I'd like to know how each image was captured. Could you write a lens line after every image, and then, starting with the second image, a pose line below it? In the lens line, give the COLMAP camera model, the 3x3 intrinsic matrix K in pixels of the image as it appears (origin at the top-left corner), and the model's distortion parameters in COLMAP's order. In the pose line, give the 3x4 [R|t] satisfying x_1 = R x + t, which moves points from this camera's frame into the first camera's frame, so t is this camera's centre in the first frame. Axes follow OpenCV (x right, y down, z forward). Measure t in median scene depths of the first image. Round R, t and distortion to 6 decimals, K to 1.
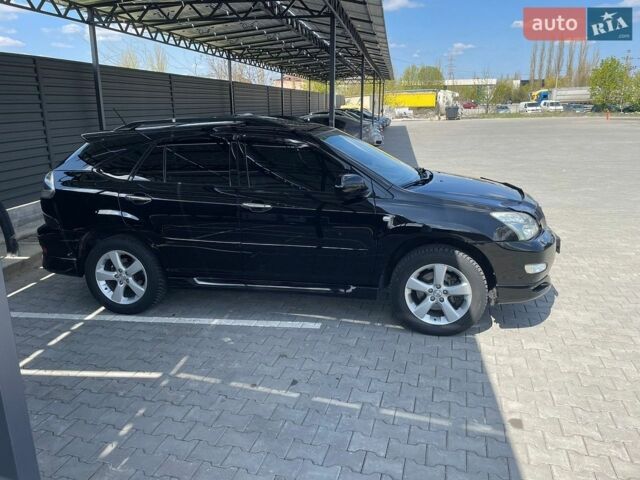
lens RADIAL K [[482.3, 0, 319.8], [0, 482.3, 232.7], [0, 0, 1]] dist [0.103578, -0.133217]
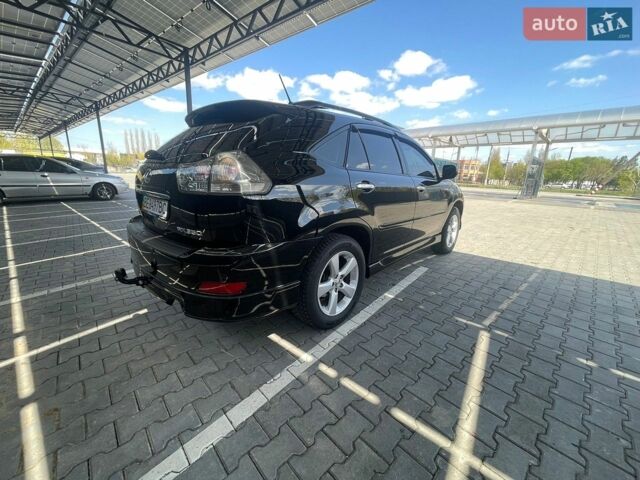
lens RADIAL K [[258.5, 0, 321.8], [0, 258.5, 238.9], [0, 0, 1]] dist [-0.003557, 0.000405]
pose [[0.507203, -0.179007, 0.843031, -0.791024], [0.178204, 0.978835, 0.100629, -0.035293], [-0.843202, 0.099192, 0.528367, 0.781383]]
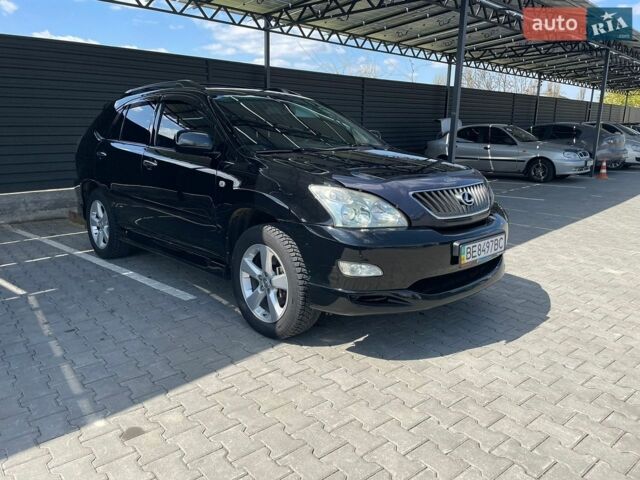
lens RADIAL K [[482.2, 0, 317.5], [0, 482.2, 232.5], [0, 0, 1]] dist [0.100505, -0.126732]
pose [[0.820708, 0.136665, -0.554762, 0.657653], [-0.159106, 0.987231, 0.007823, 0.019806], [0.548747, 0.081845, 0.831972, 0.325562]]
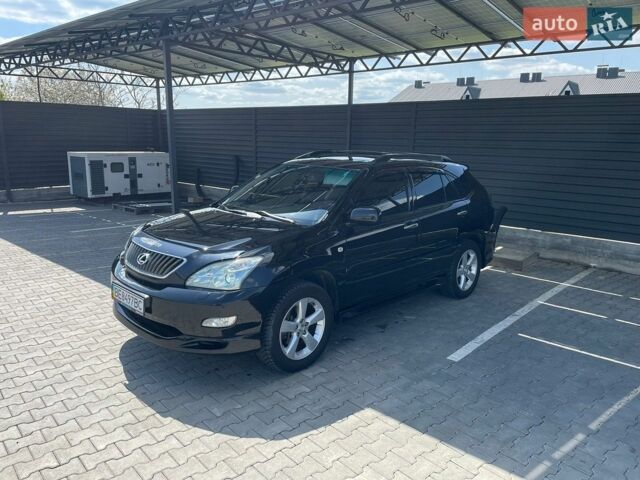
lens RADIAL K [[528.1, 0, 320.0], [0, 528.1, 240.0], [0, 0, 1]] dist [0.025200, 0.001356]
pose [[-0.570256, 0.134947, -0.810307, 0.989522], [-0.237924, 0.917002, 0.320156, -0.417716], [0.786257, 0.375362, -0.490819, 1.645339]]
